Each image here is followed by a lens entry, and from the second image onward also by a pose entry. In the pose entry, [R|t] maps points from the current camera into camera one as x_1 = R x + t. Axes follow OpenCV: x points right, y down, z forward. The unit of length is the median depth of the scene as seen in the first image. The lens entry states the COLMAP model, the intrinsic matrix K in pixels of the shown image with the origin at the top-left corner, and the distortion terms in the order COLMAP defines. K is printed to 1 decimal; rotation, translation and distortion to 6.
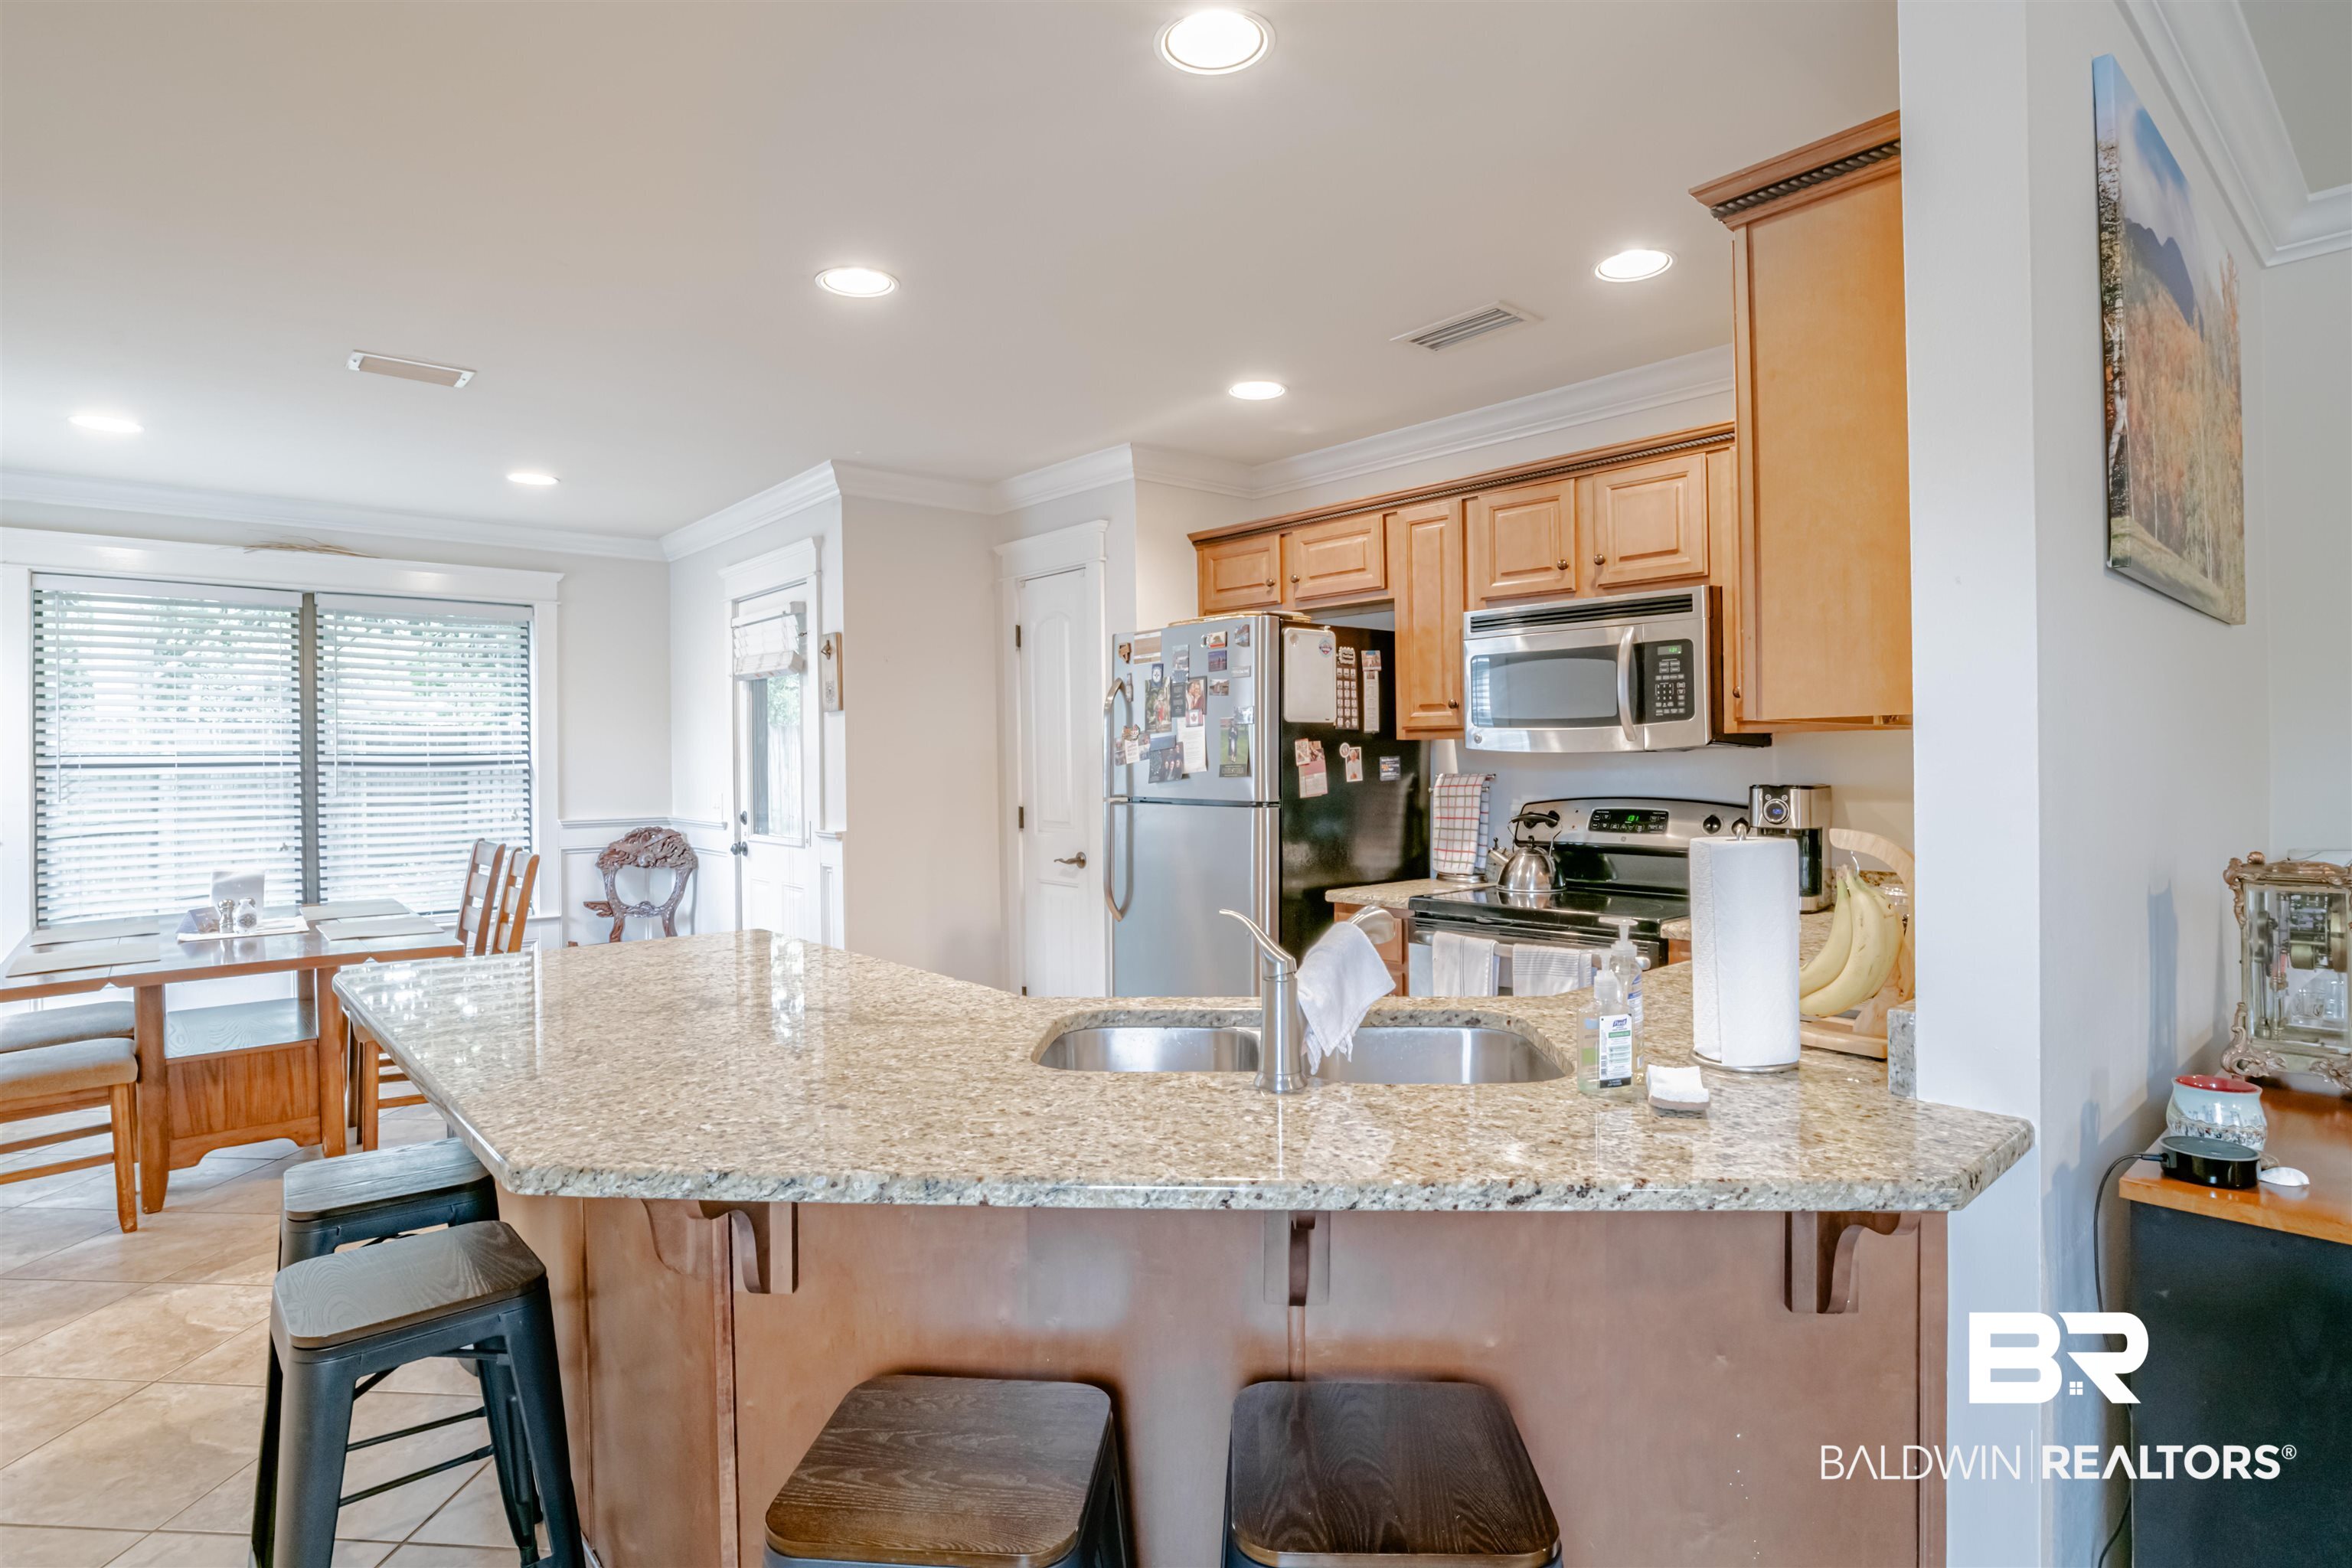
lens RADIAL K [[1192.6, 0, 1181.1], [0, 1192.6, 763.0], [0, 0, 1]] dist [-0.057704, 0.028288]
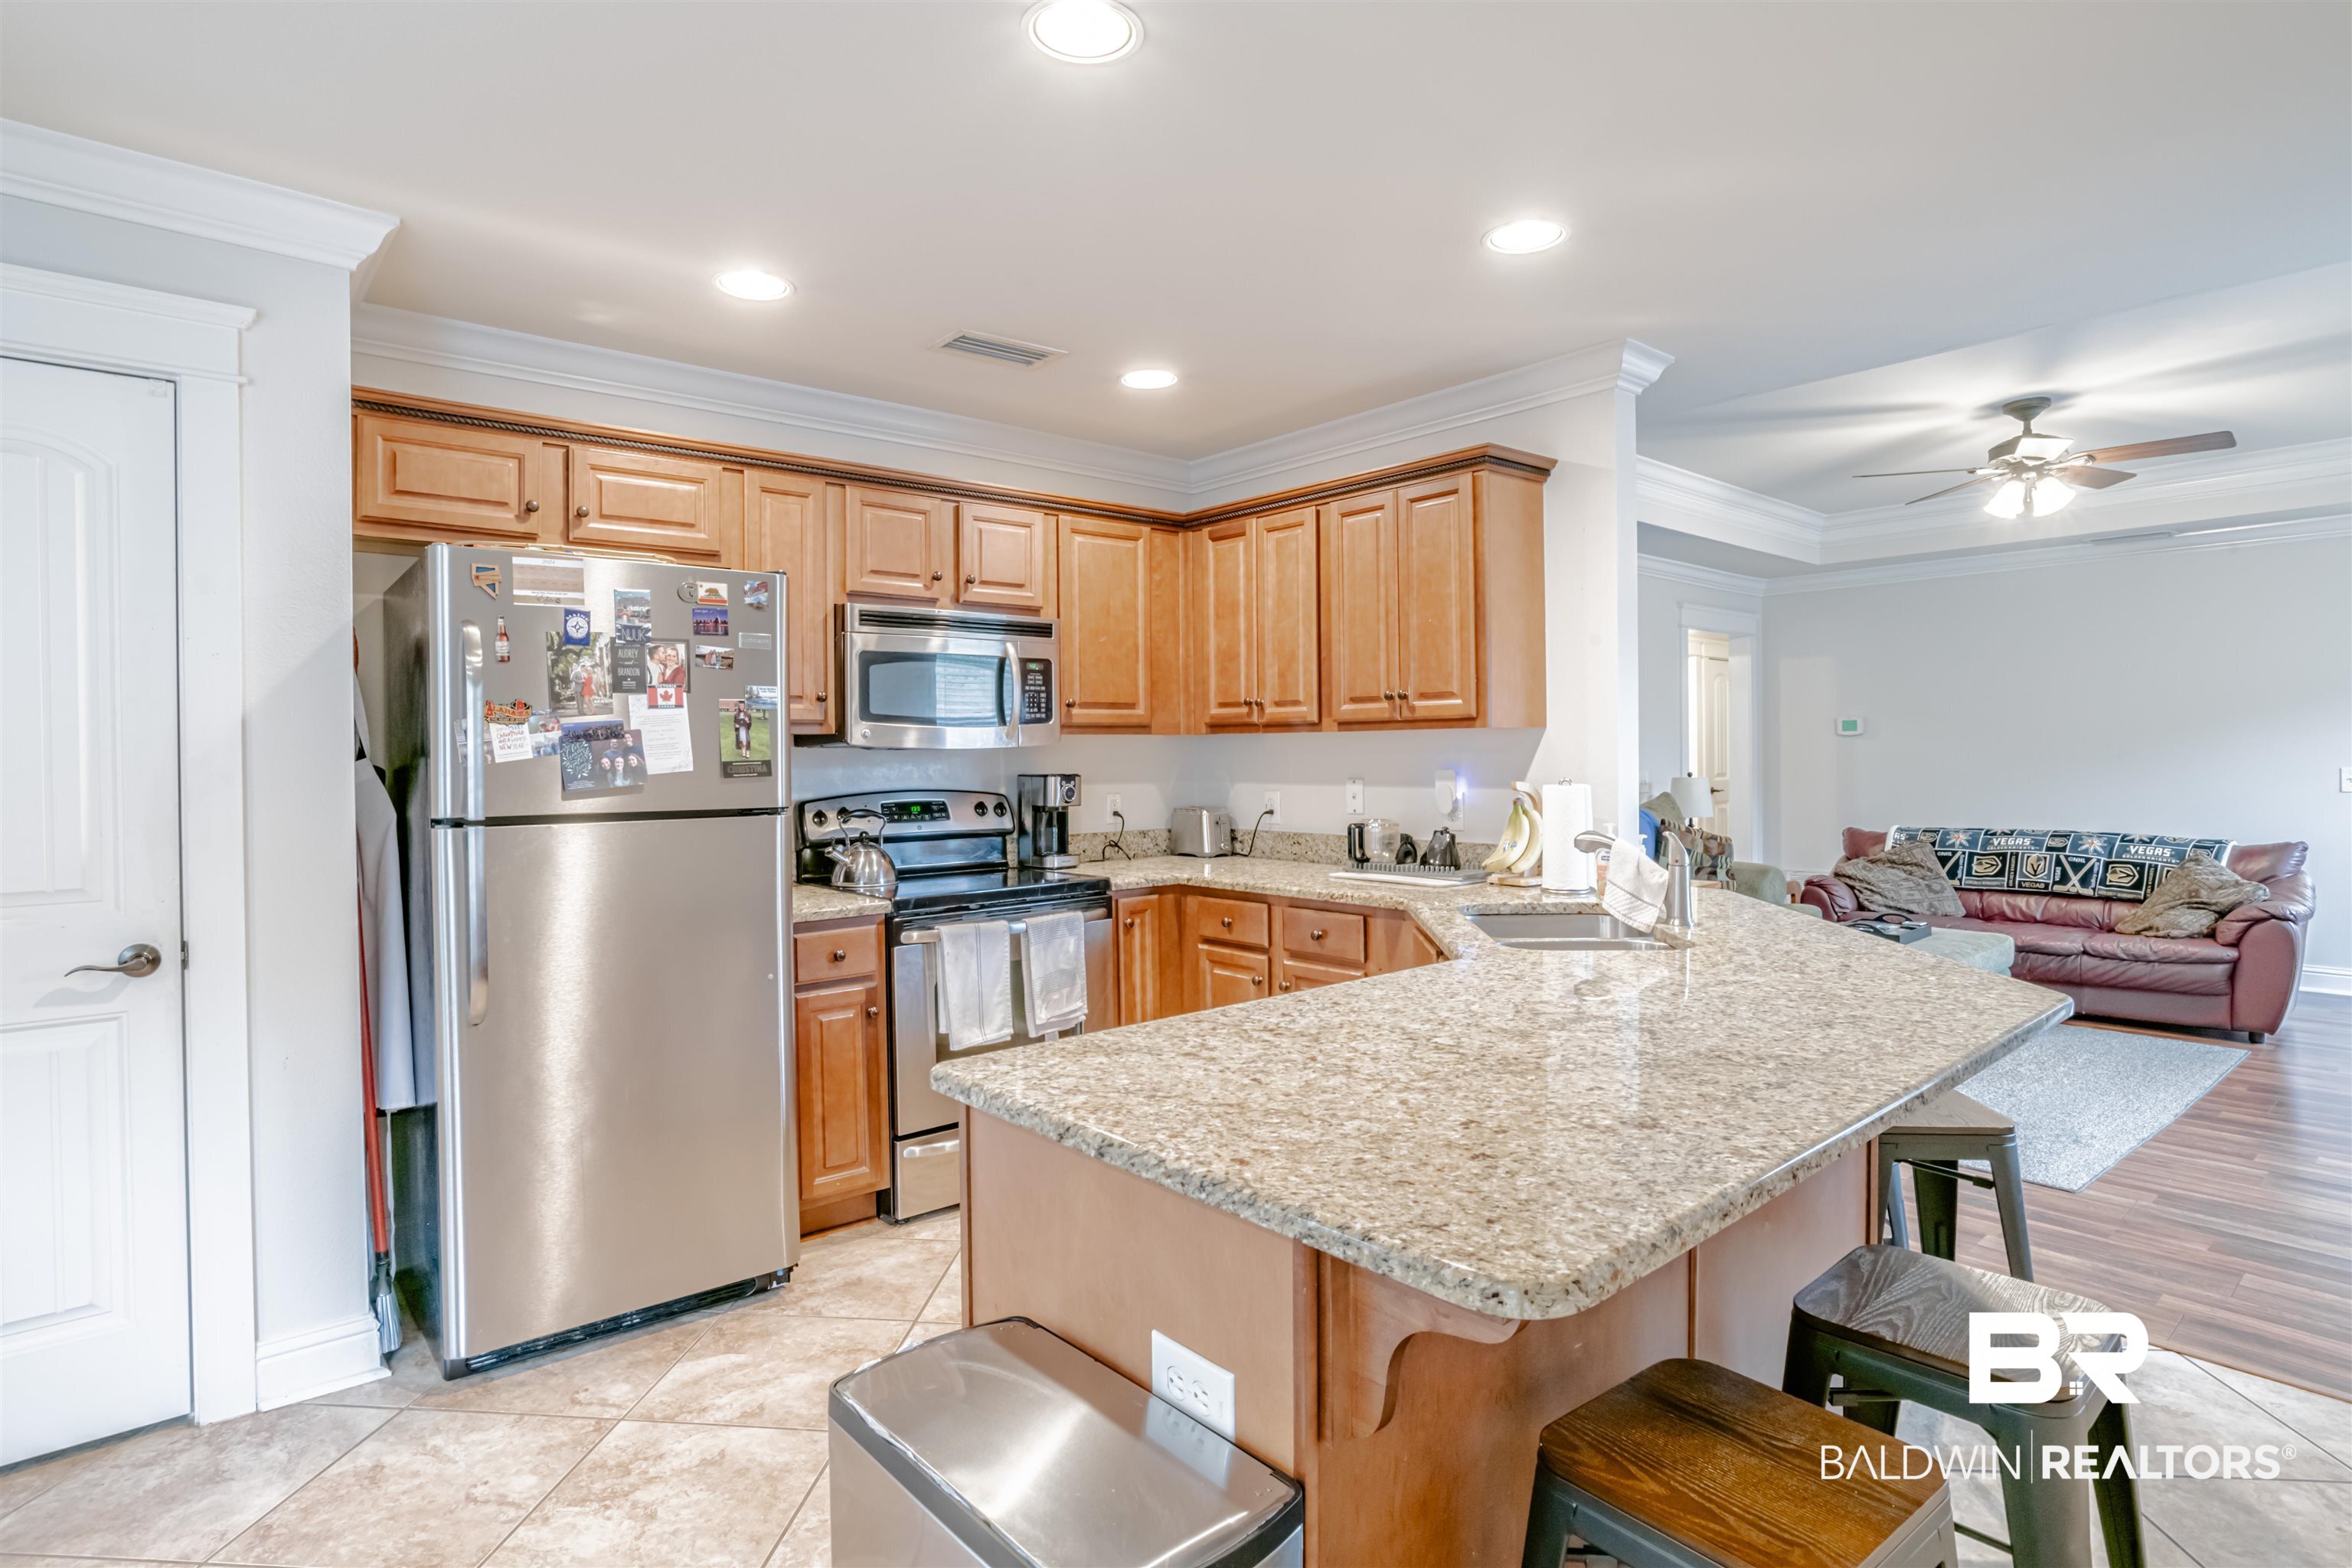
lens RADIAL K [[1225.6, 0, 1174.8], [0, 1225.6, 761.0], [0, 0, 1]] dist [-0.042096, 0.025320]
pose [[0.006641, 0.002796, 0.999974, -0.732175], [0.018155, 0.999831, -0.002916, 0.008515], [-0.999813, 0.018173, 0.006589, 0.712755]]
